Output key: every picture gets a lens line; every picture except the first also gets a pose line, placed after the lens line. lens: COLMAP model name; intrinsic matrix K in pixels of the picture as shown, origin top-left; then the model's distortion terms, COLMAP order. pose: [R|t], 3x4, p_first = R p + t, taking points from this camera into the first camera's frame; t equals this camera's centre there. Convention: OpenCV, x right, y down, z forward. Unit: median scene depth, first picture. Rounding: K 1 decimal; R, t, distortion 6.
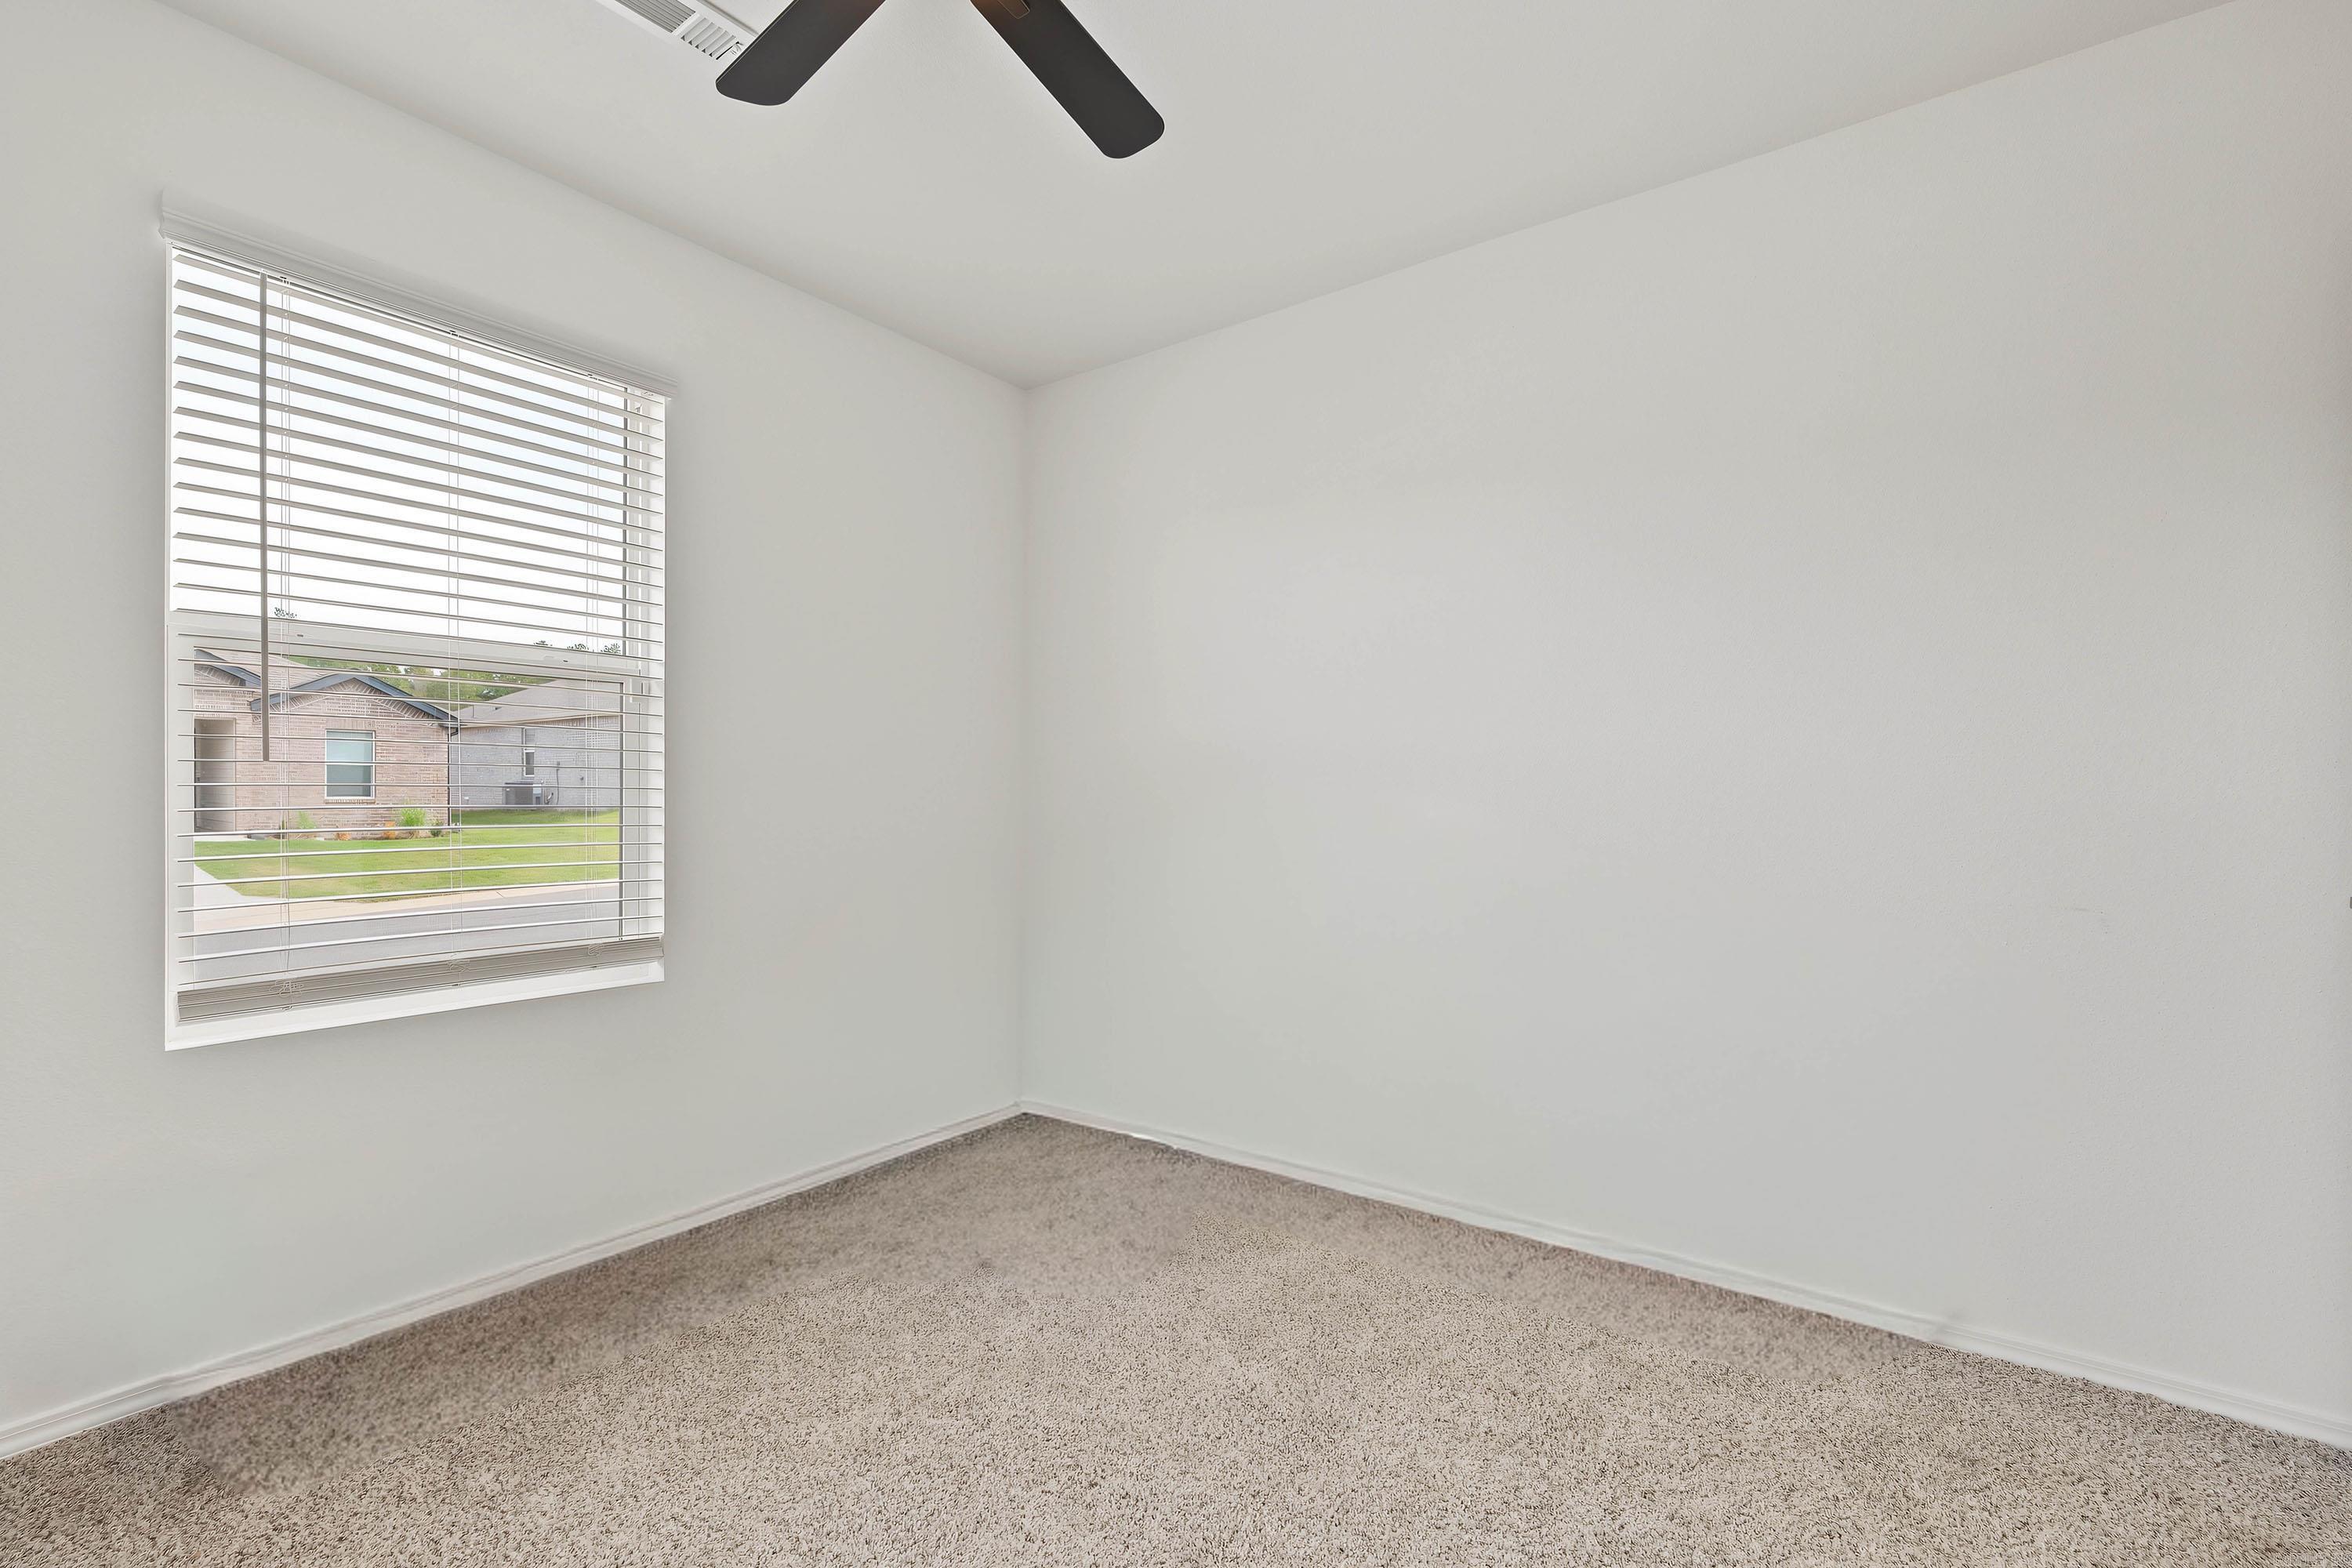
lens RADIAL K [[1029.0, 0, 1176.0], [0, 1029.0, 793.9], [0, 0, 1]] dist [-0.003652, -0.000200]
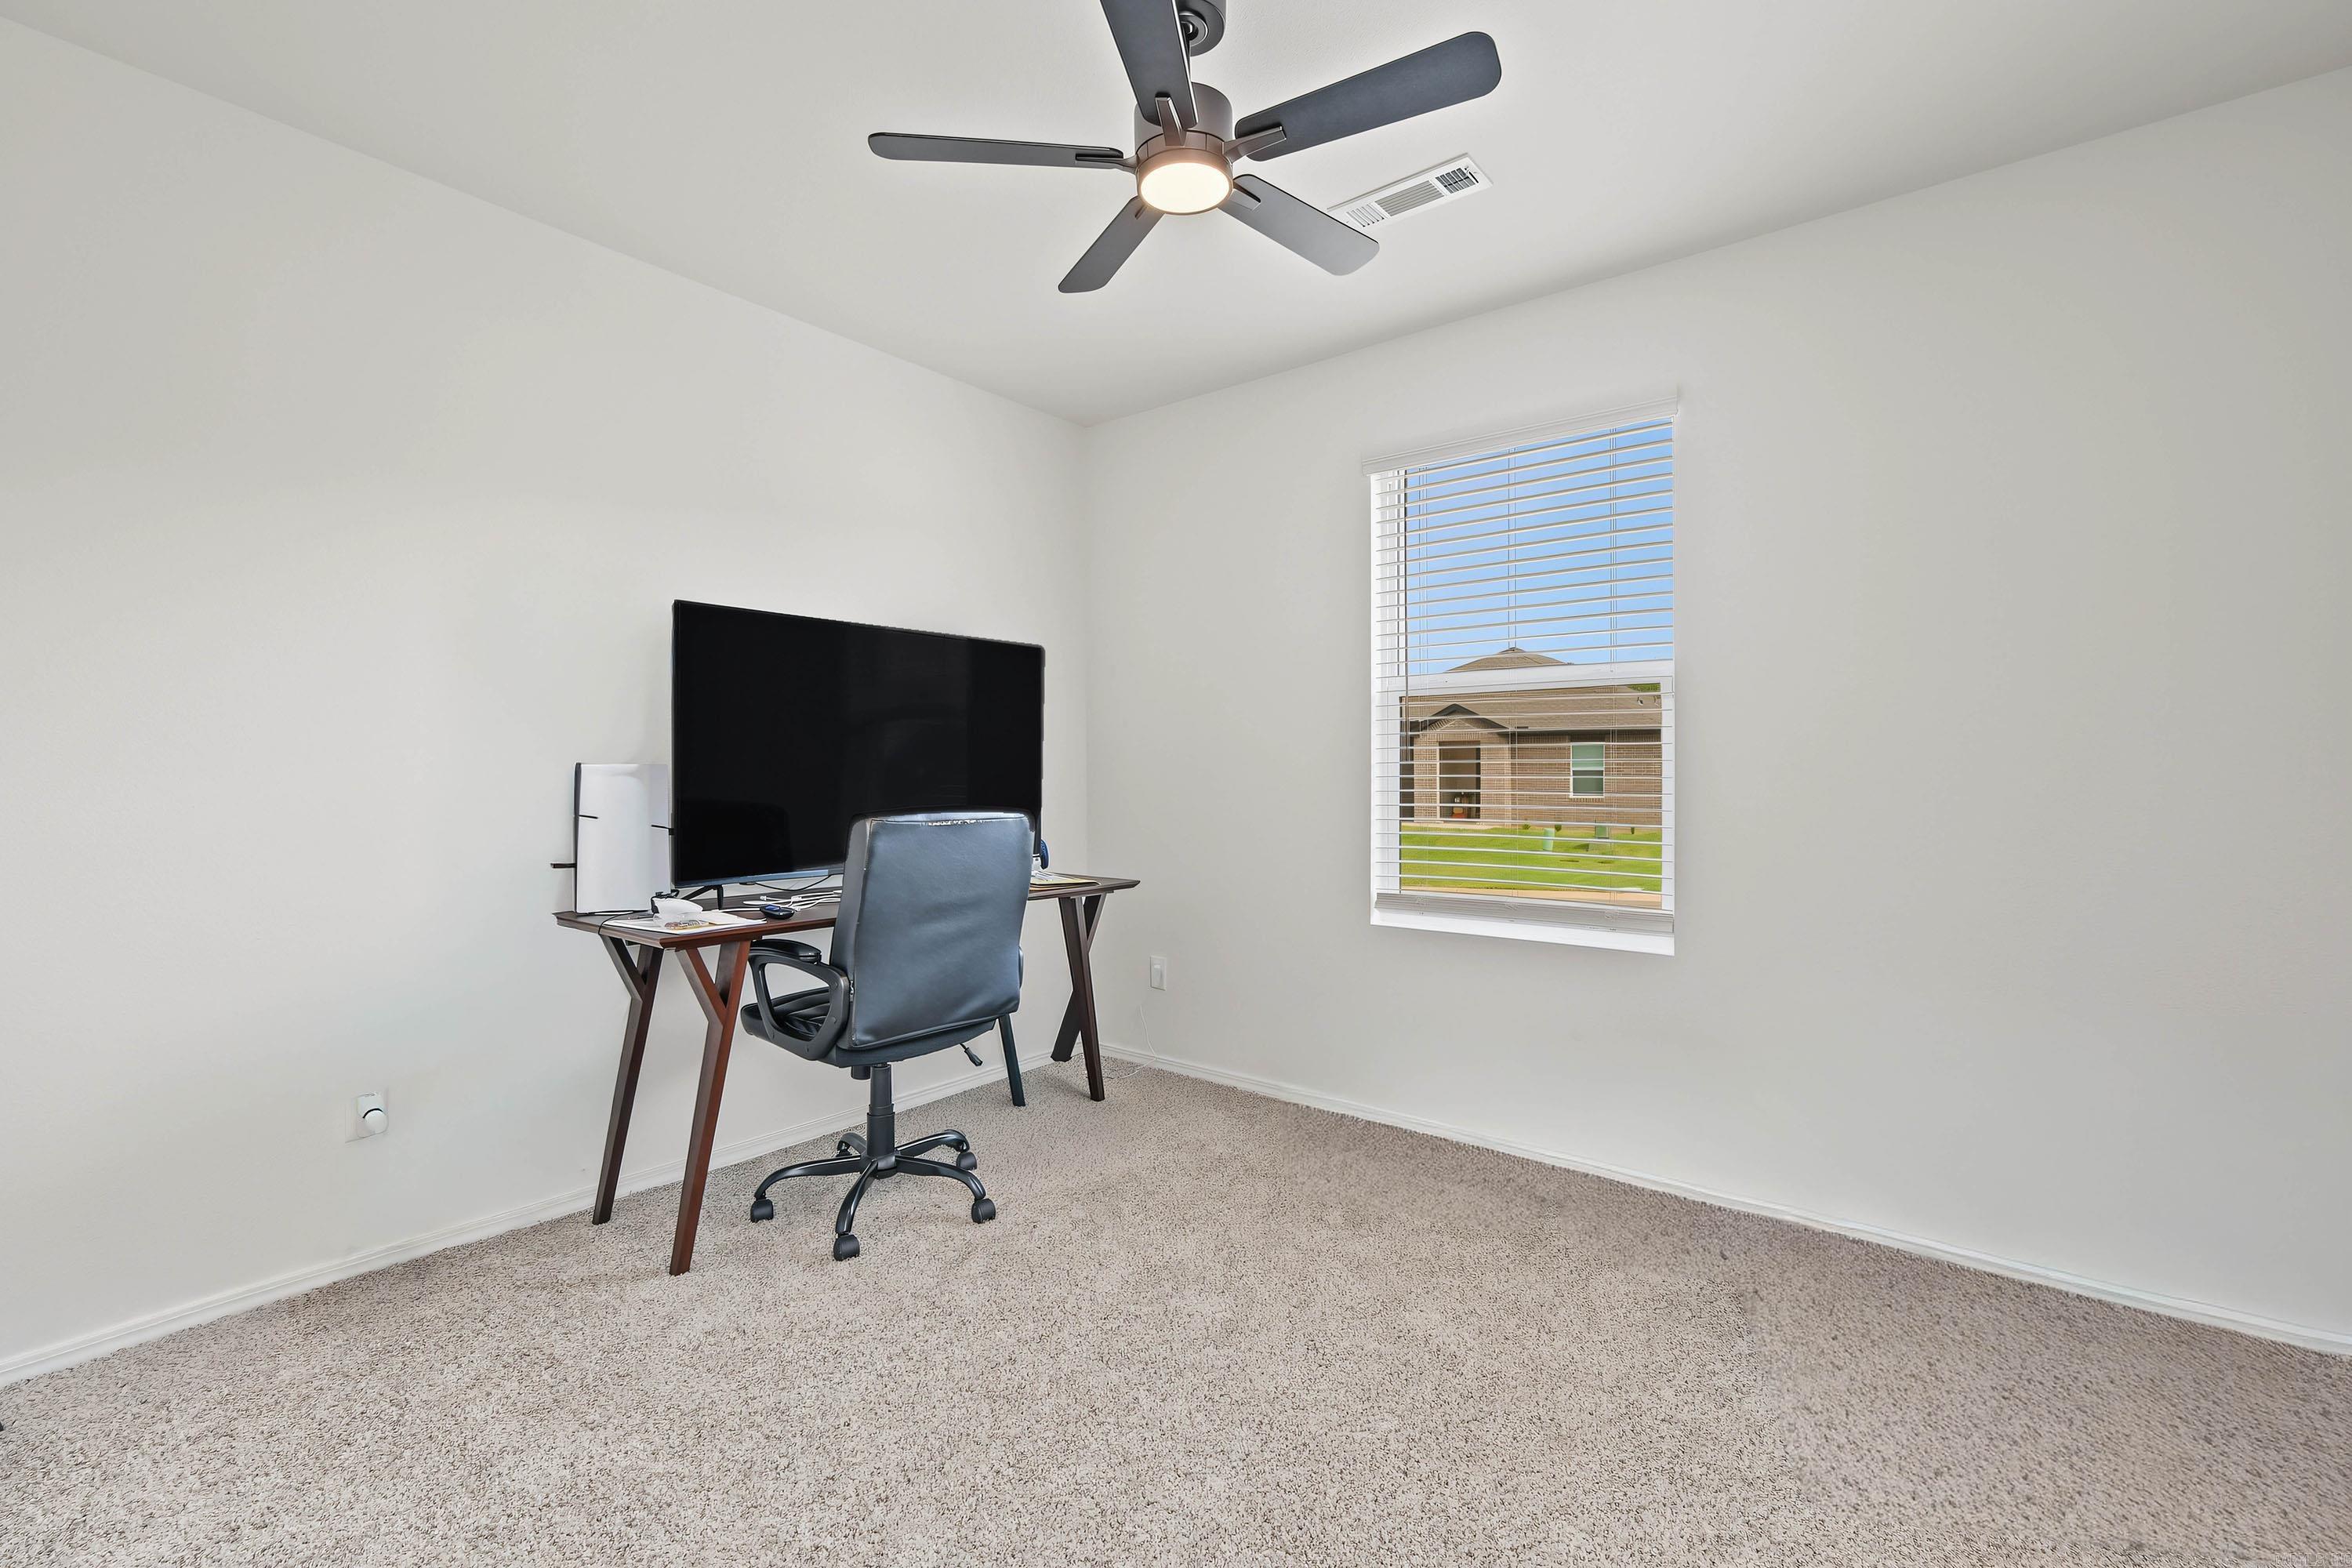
lens RADIAL K [[1029.0, 0, 1176.7], [0, 1029.0, 780.7], [0, 0, 1]] dist [-0.003652, -0.000200]
pose [[-0.051185, 0.004401, -0.998679, 0.825885], [0.005757, 0.999975, 0.004112, -0.012329], [0.998673, -0.005539, -0.051209, 0.728457]]
